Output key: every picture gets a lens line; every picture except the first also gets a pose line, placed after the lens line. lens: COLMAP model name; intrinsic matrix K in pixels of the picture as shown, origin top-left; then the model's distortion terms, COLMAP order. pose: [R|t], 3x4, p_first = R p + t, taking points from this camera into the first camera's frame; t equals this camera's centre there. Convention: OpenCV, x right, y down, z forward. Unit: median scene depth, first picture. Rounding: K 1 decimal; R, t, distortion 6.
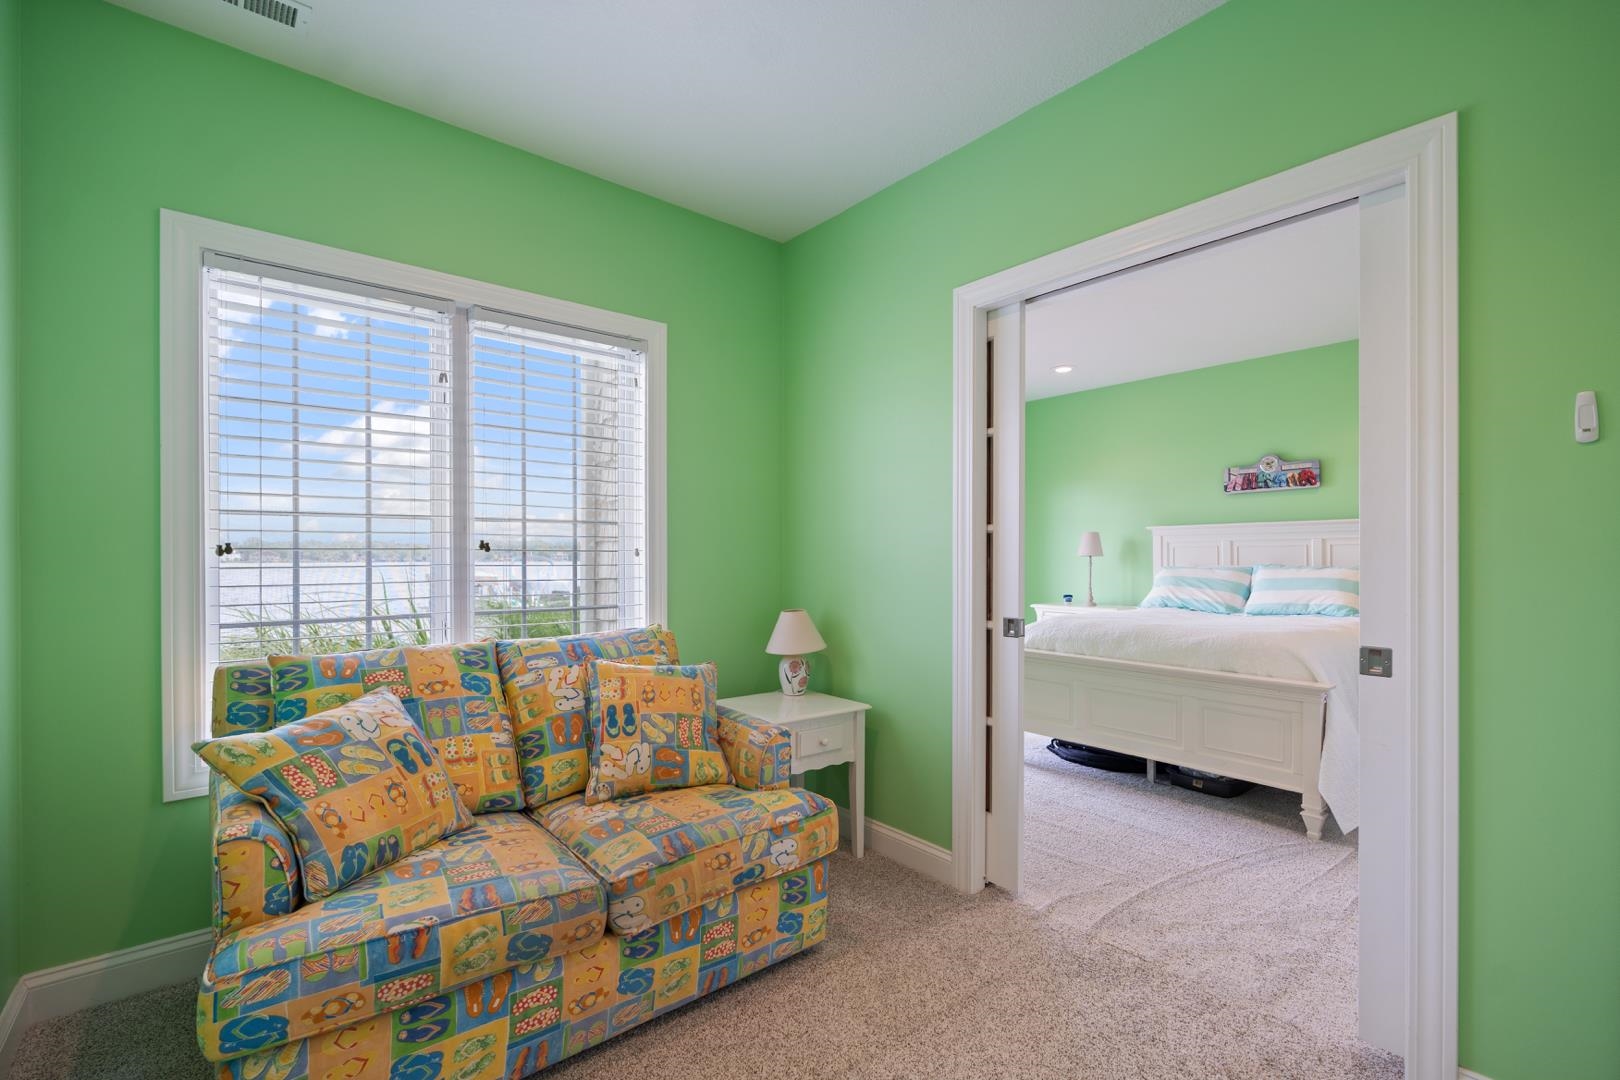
lens RADIAL K [[710.4, 0, 806.4], [0, 710.4, 546.4], [0, 0, 1]] dist [-0.005593, 0.000376]
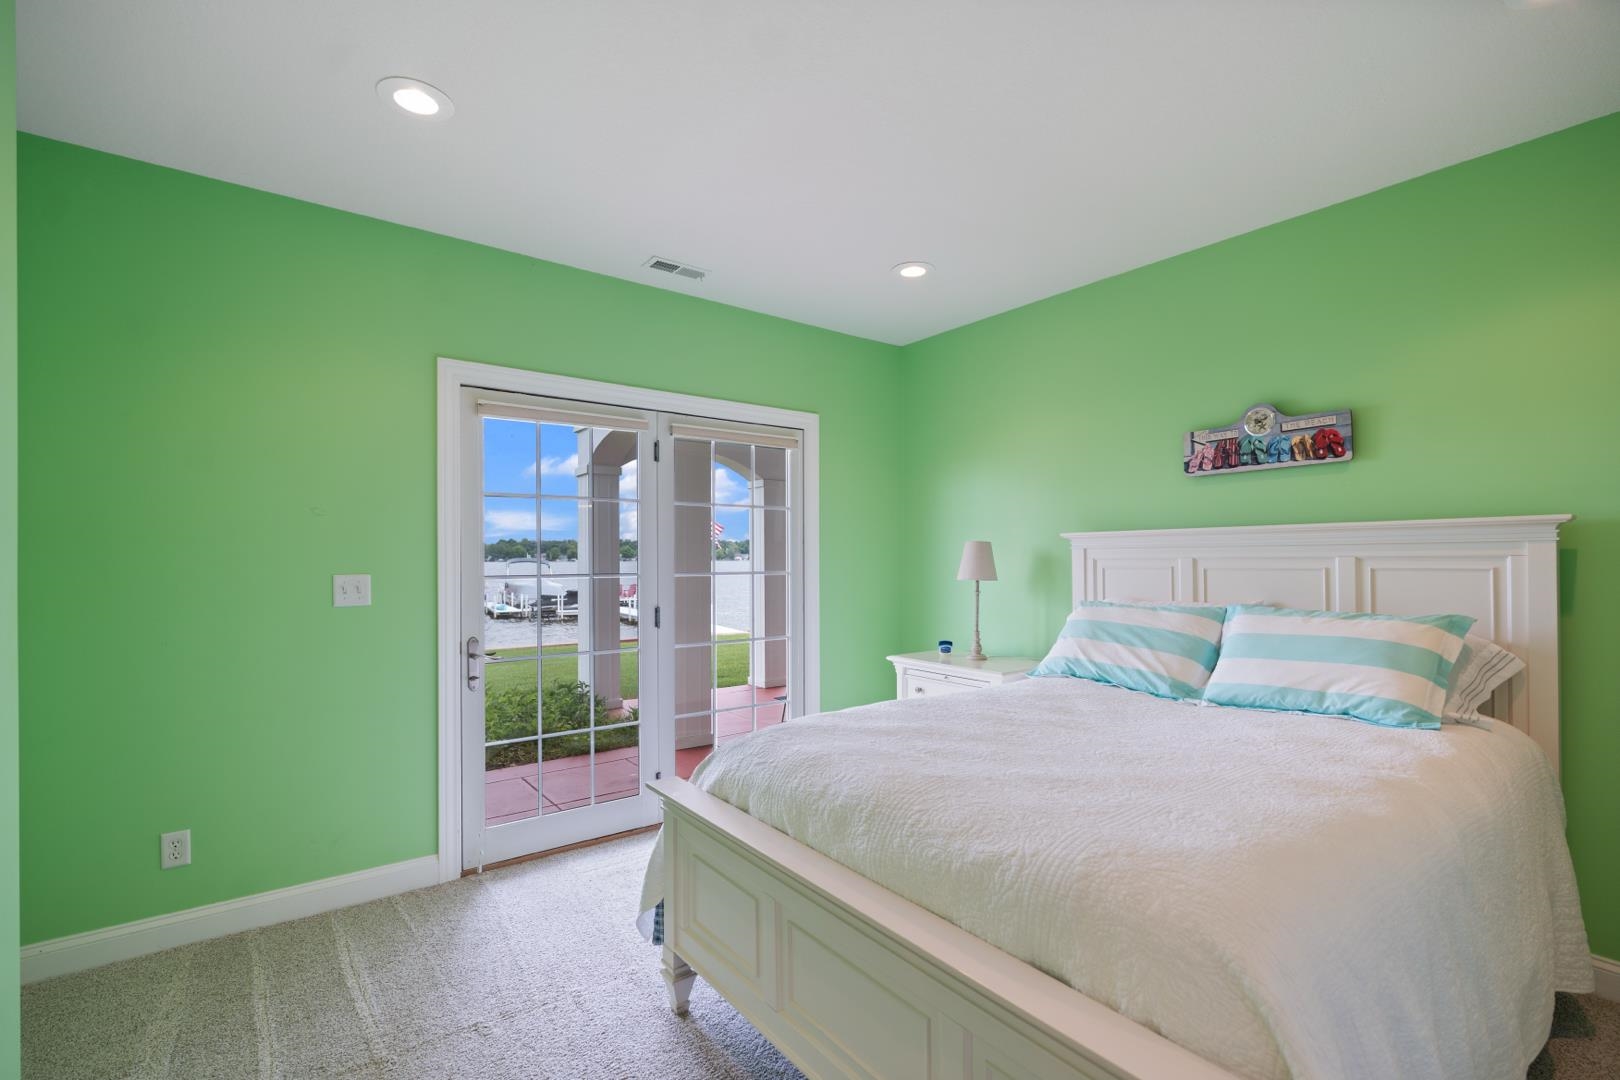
lens RADIAL K [[710.4, 0, 812.7], [0, 710.4, 546.5], [0, 0, 1]] dist [-0.005593, 0.000376]
pose [[0.999023, -0.003120, -0.044093, 0.329264], [0.003269, 0.999989, 0.003322, -0.021055], [0.044083, -0.003463, 0.999022, 0.431697]]
